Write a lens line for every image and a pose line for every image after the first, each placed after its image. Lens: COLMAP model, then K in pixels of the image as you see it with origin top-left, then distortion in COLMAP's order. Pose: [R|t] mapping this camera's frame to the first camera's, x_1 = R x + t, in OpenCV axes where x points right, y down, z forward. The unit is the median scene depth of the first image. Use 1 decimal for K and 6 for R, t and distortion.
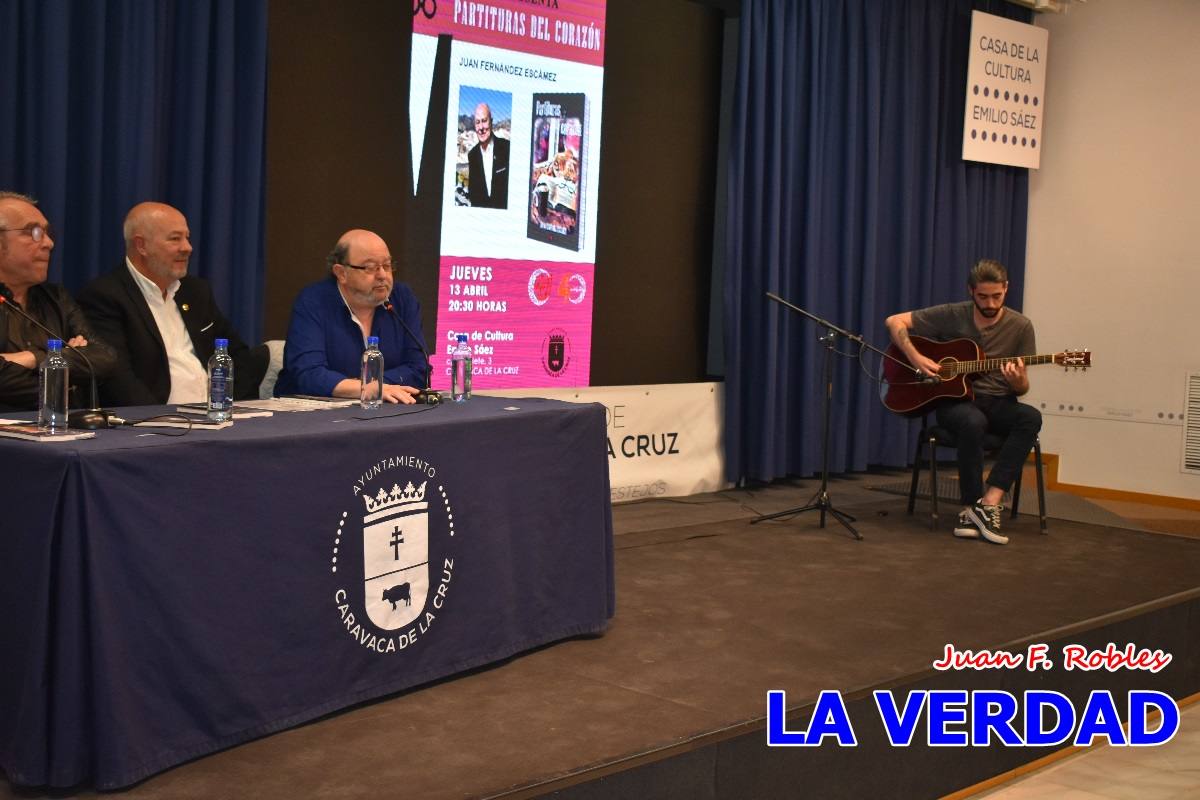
lens RADIAL K [[1582.6, 0, 602.9], [0, 1582.6, 399.9], [0, 0, 1]] dist [-0.040723, 0.000000]
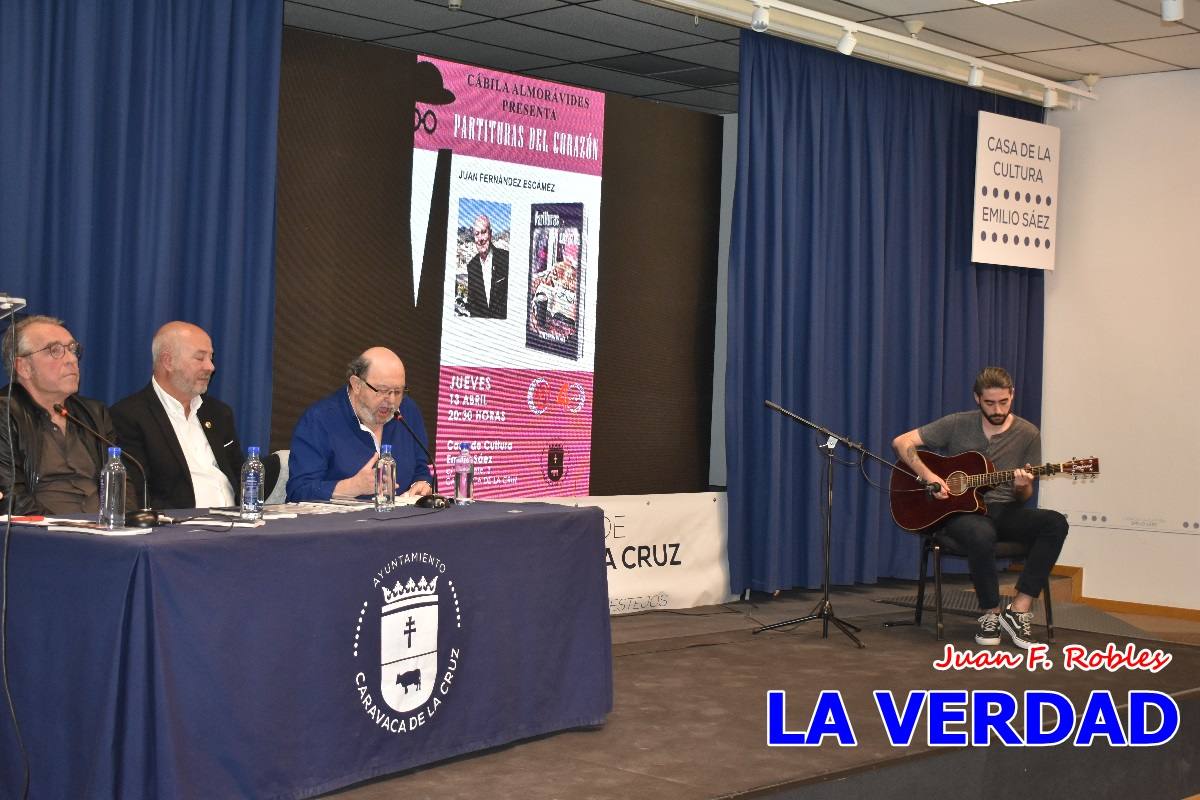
lens RADIAL K [[1938.2, 0, 593.9], [0, 1938.2, 392.7], [0, 0, 1]] dist [-0.030825, 0.000000]
pose [[0.999947, -0.005624, -0.008567, 0.005964], [0.005003, 0.997475, -0.070844, 0.014877], [0.008943, 0.070797, 0.997451, -0.246023]]
